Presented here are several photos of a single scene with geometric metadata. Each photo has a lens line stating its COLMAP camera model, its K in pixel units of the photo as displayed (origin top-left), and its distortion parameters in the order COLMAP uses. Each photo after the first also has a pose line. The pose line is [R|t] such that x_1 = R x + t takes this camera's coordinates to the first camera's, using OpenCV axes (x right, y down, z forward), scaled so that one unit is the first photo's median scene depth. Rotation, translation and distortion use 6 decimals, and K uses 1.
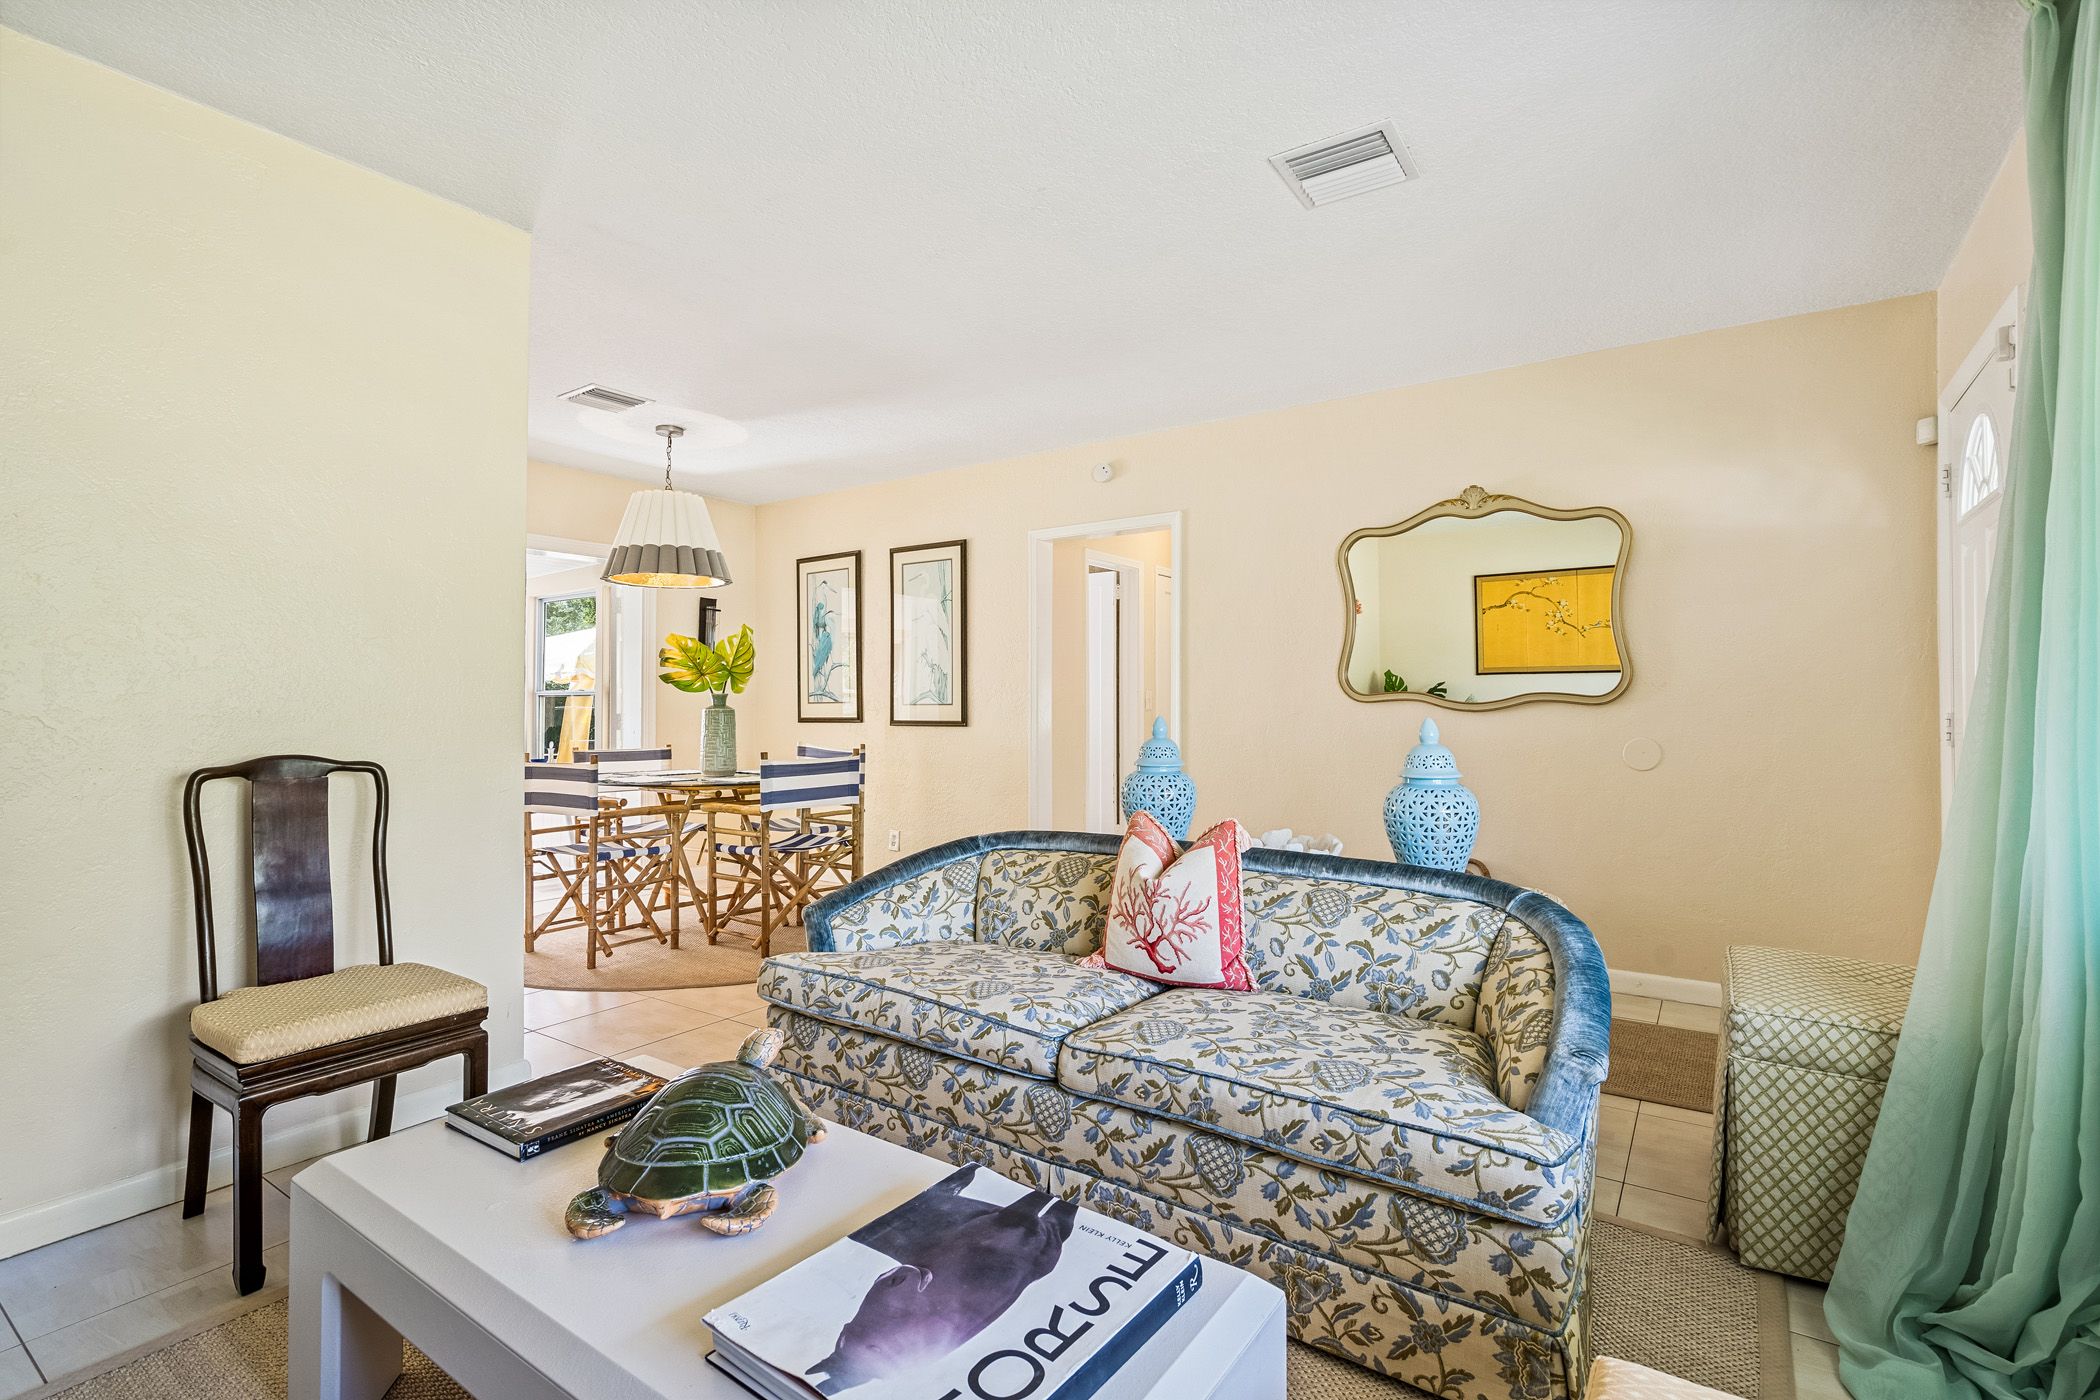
lens RADIAL K [[974.9, 0, 1045.2], [0, 974.9, 691.8], [0, 0, 1]] dist [-0.000118, 0.000410]
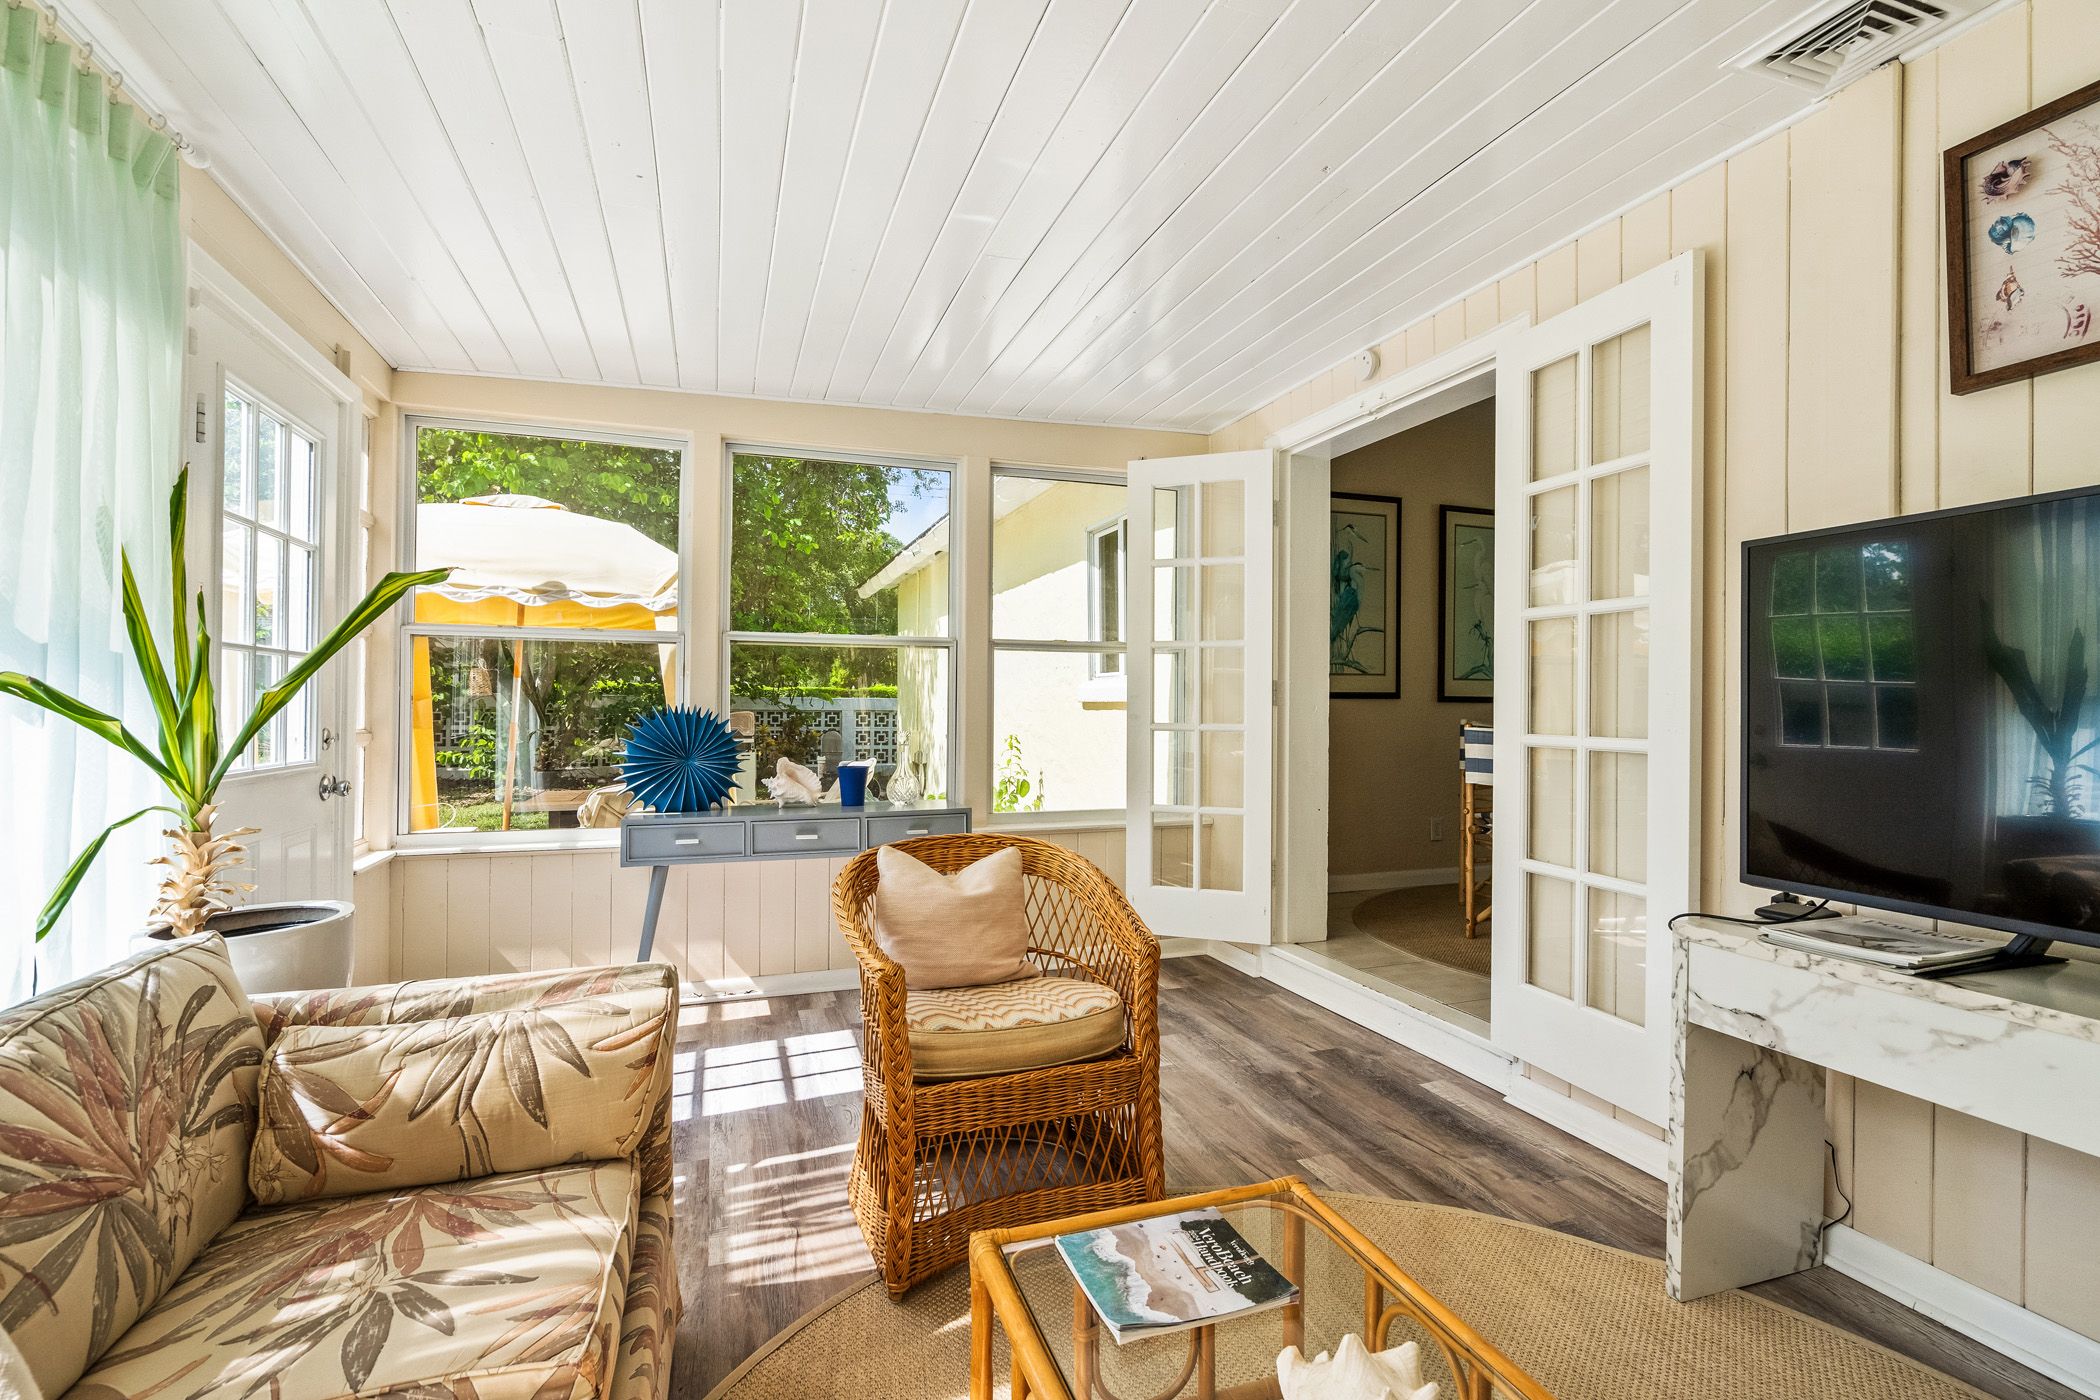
lens RADIAL K [[952.9, 0, 1050.0], [0, 952.9, 700.0], [0, 0, 1]] dist [-0.006616, -0.000038]
pose [[0.579880, 0.011834, 0.814616, -1.899489], [-0.020925, 0.999781, 0.000371, 0.070628], [-0.814433, -0.017261, 0.580000, 1.377814]]
